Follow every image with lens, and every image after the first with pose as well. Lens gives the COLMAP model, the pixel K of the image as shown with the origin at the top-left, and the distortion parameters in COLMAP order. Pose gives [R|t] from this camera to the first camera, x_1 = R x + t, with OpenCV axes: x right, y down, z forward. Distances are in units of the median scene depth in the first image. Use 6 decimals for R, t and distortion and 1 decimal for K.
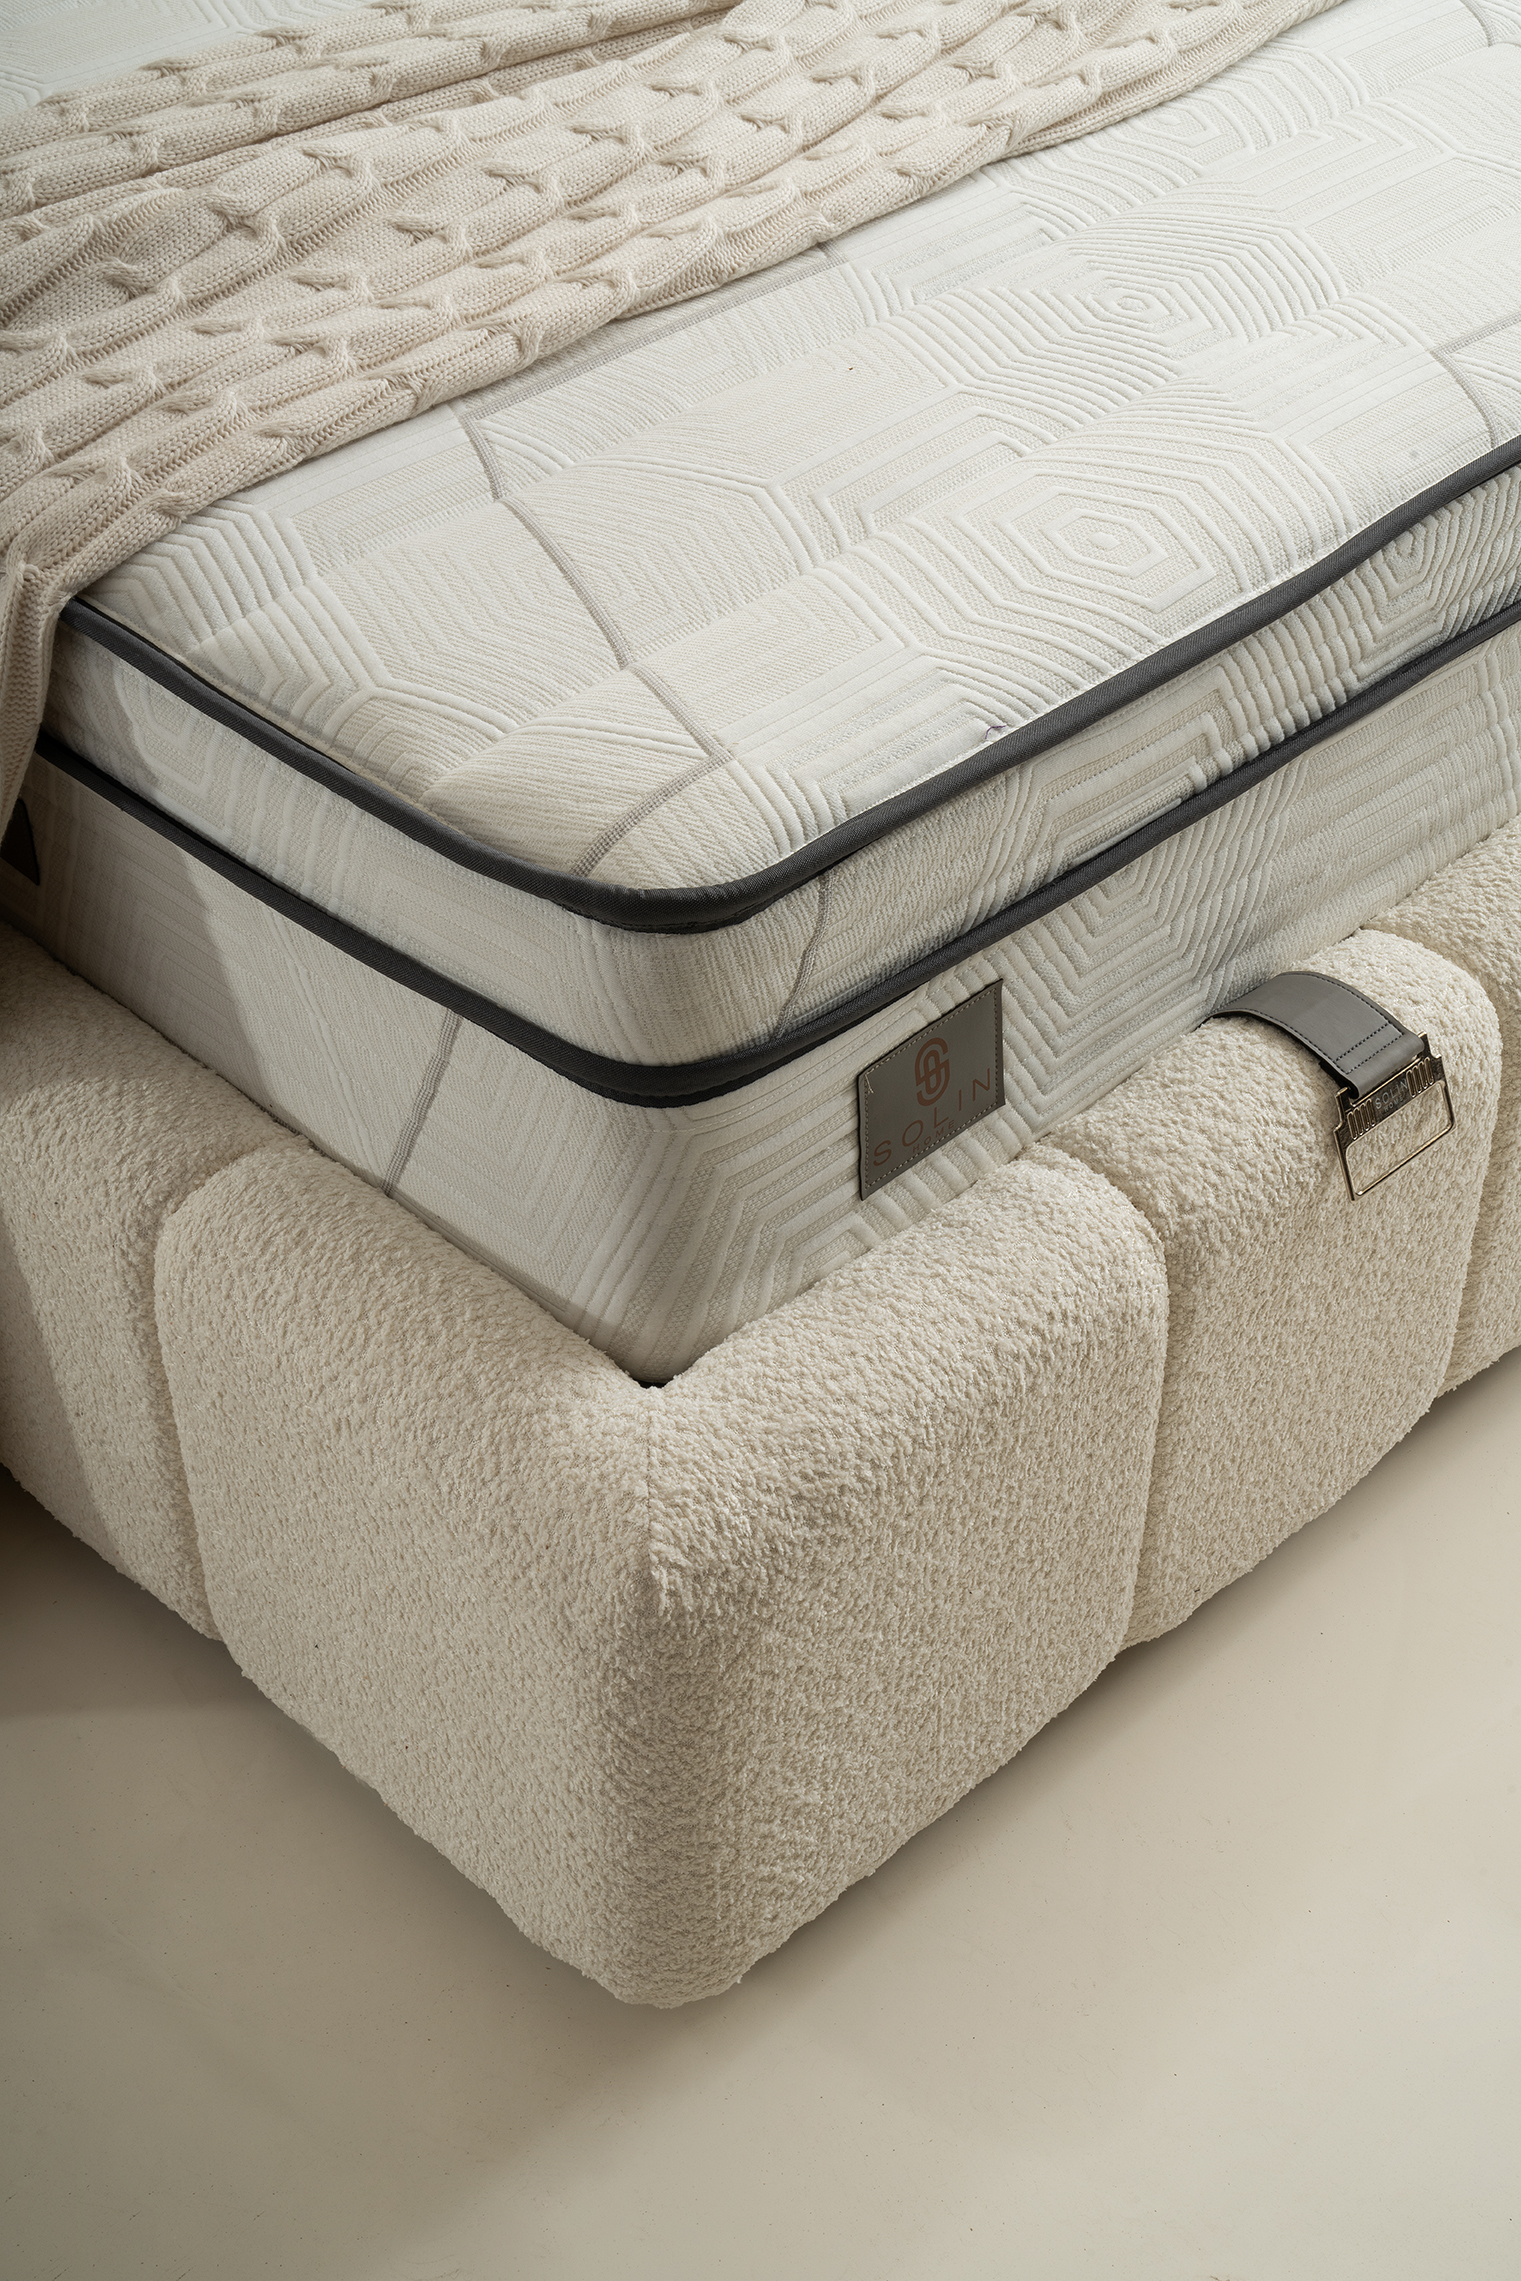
lens RADIAL K [[3247.5, 0, 774.7], [0, 3247.5, 1127.9], [0, 0, 1]] dist [0.201414, 0.000000]
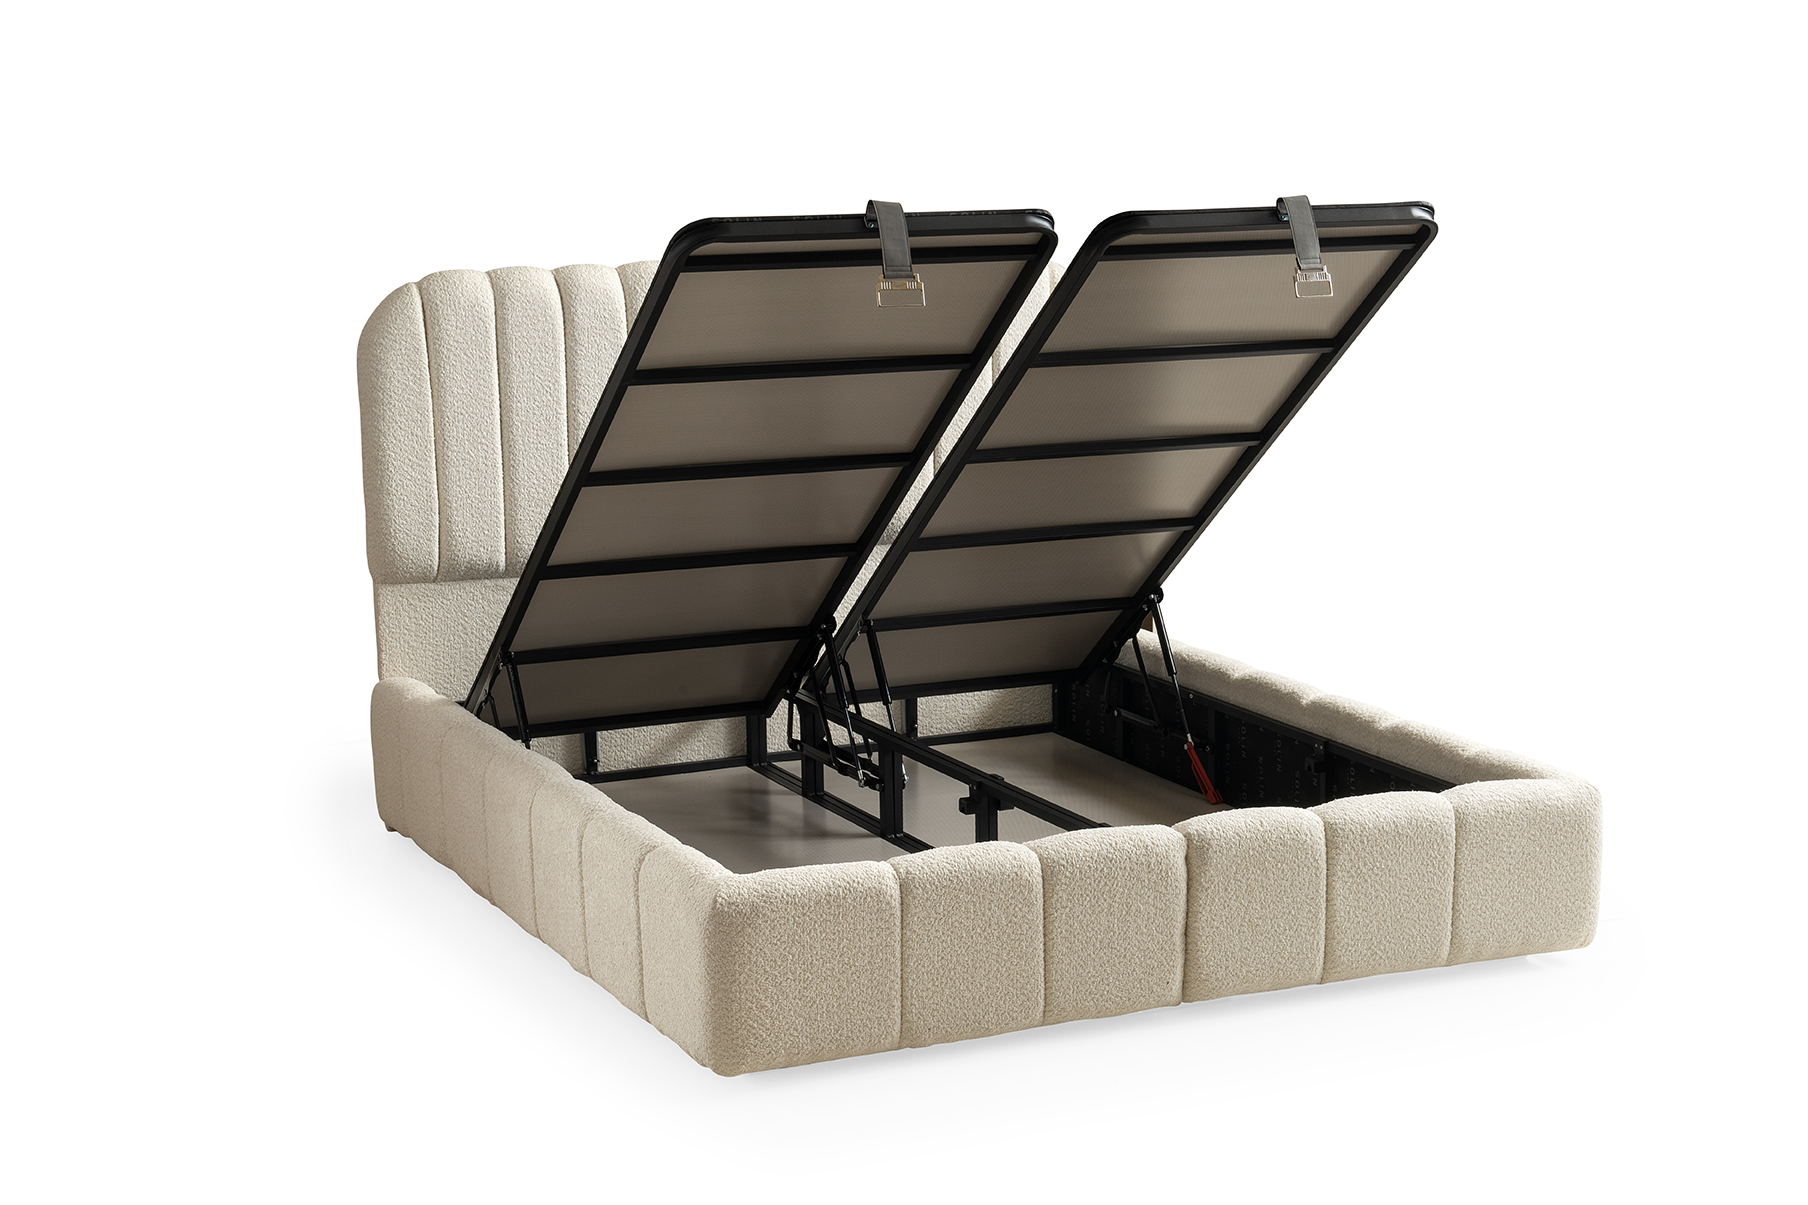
lens RADIAL K [[3186.5, 0, 1065.5], [0, 3186.5, 627.4], [0, 0, 1]] dist [0.169045, 0.000000]
pose [[0.951964, 0.041112, -0.303439, 1.336863], [-0.184044, 0.868805, -0.459679, 1.363425], [0.244731, 0.493444, 0.834638, -2.002288]]
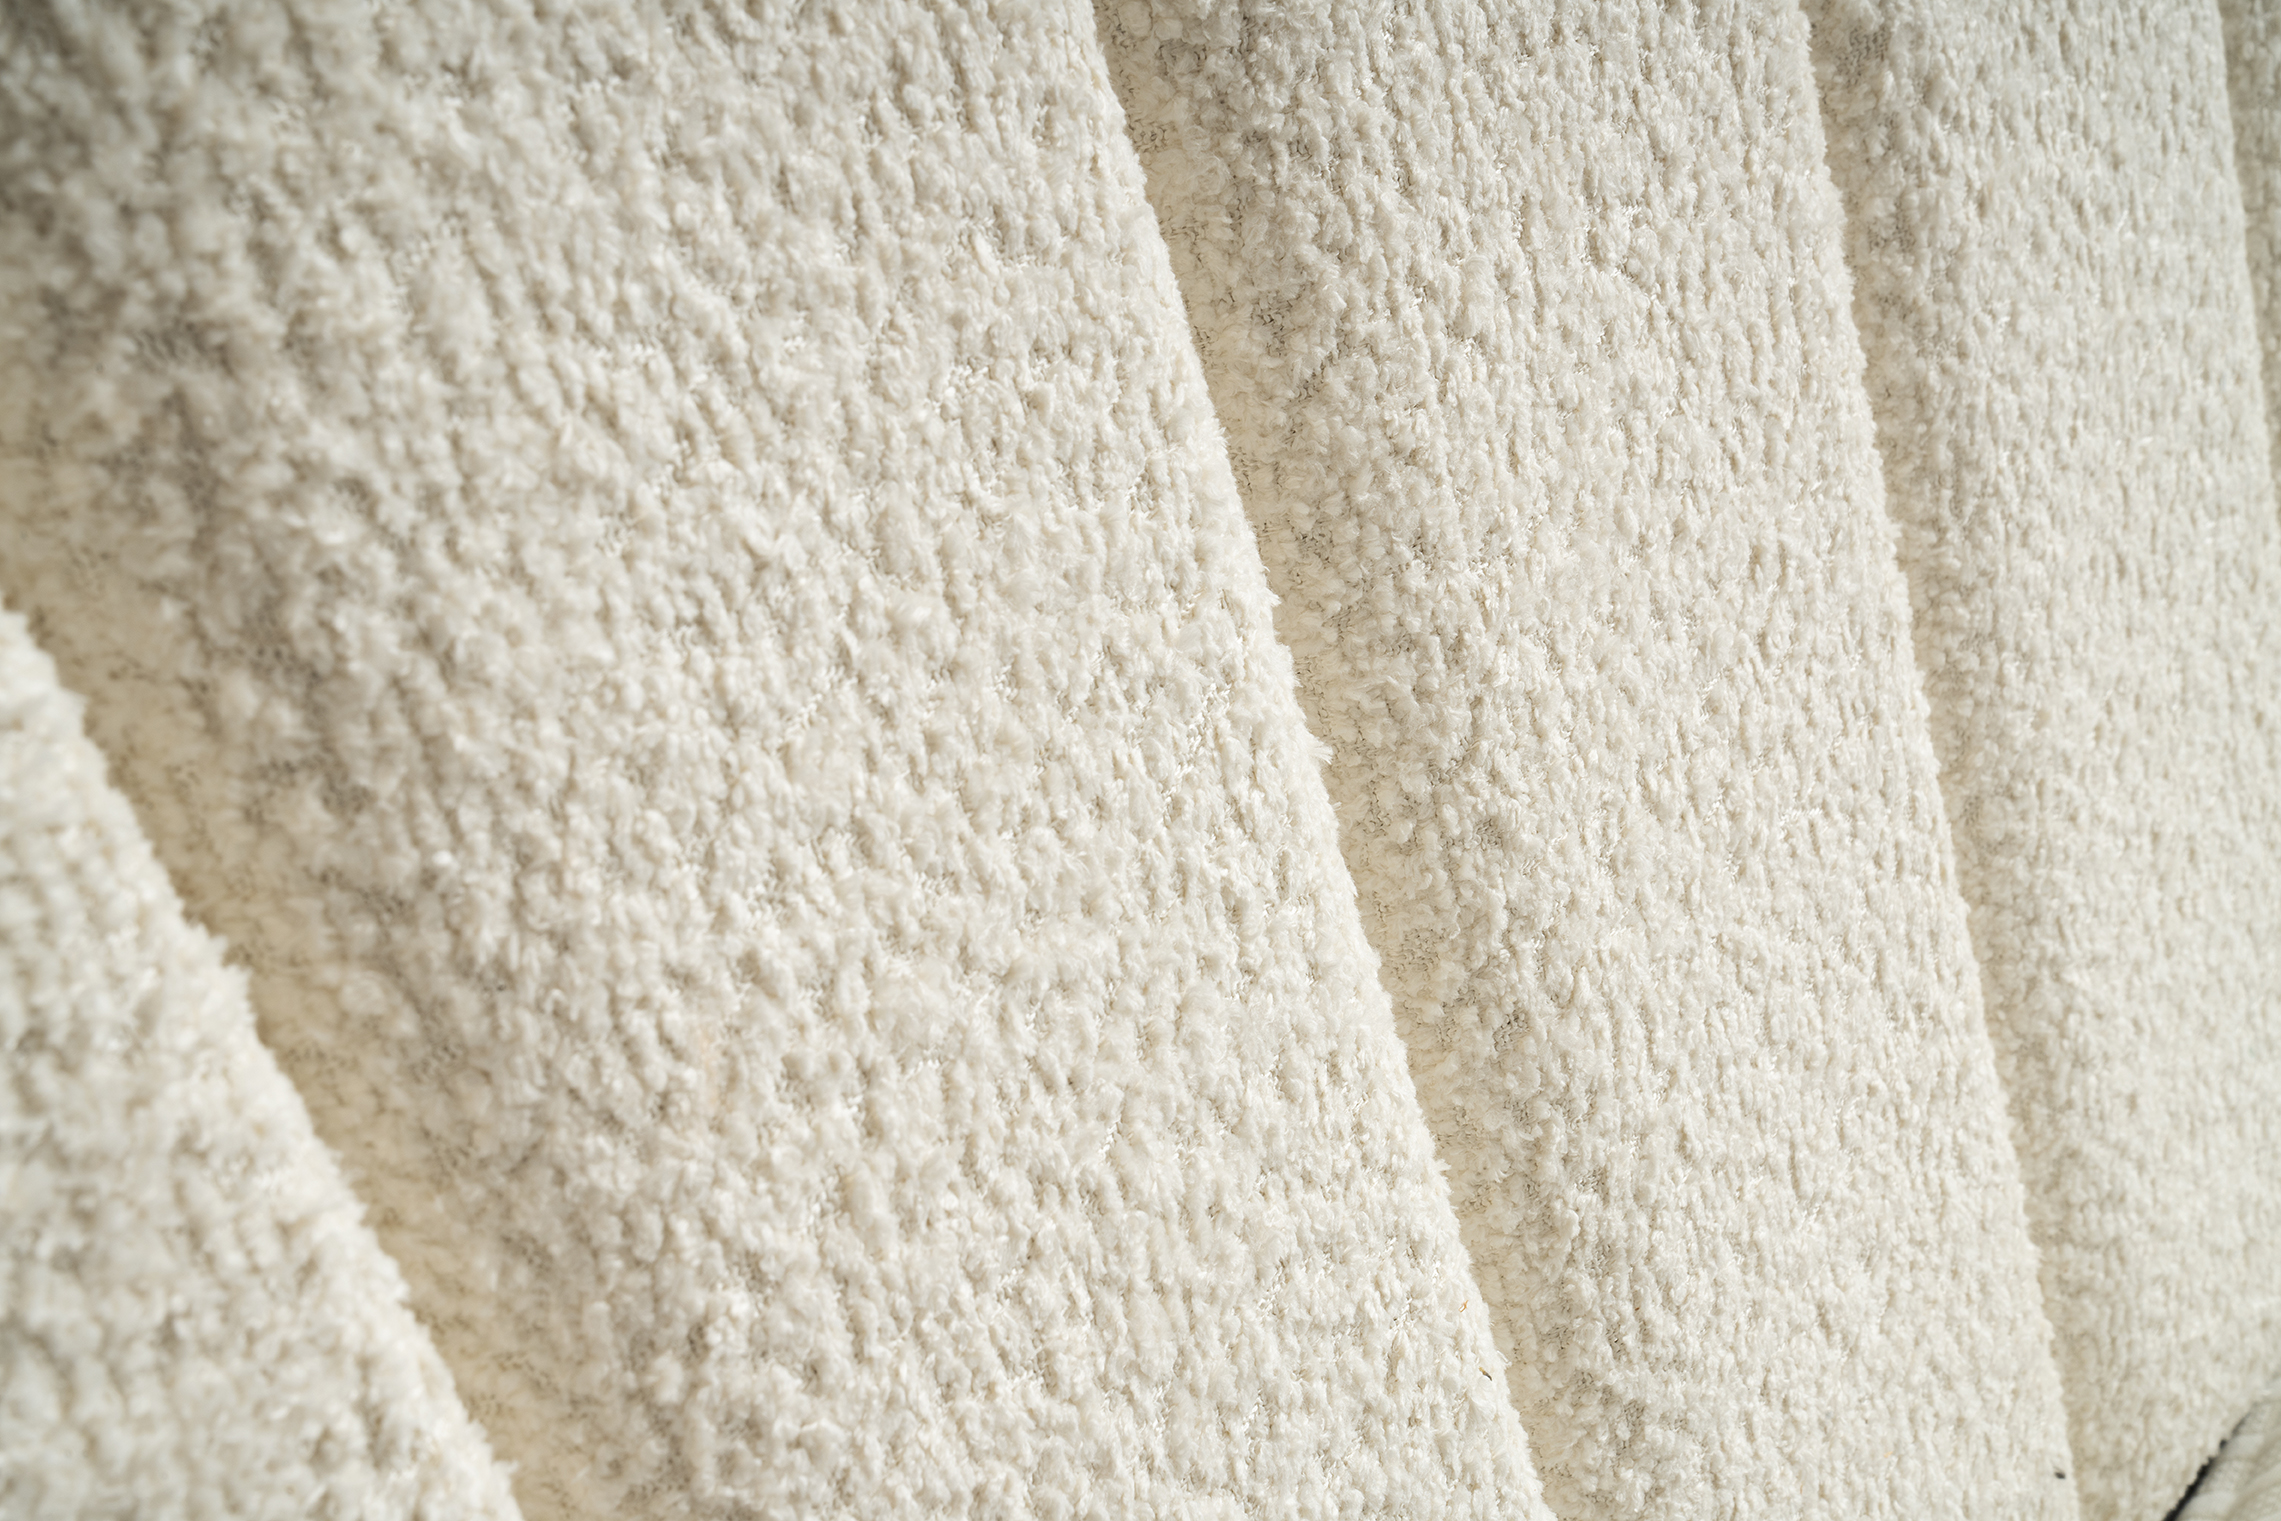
lens RADIAL K [[3247.5, 0, 1136.4], [0, 3247.5, 757.5], [0, 0, 1]] dist [0.201414, 0.000000]
pose [[0.948495, -0.316675, 0.008620, -0.856484], [0.312933, 0.932361, -0.181042, -0.810460], [0.049295, 0.174415, 0.983438, 1.214248]]
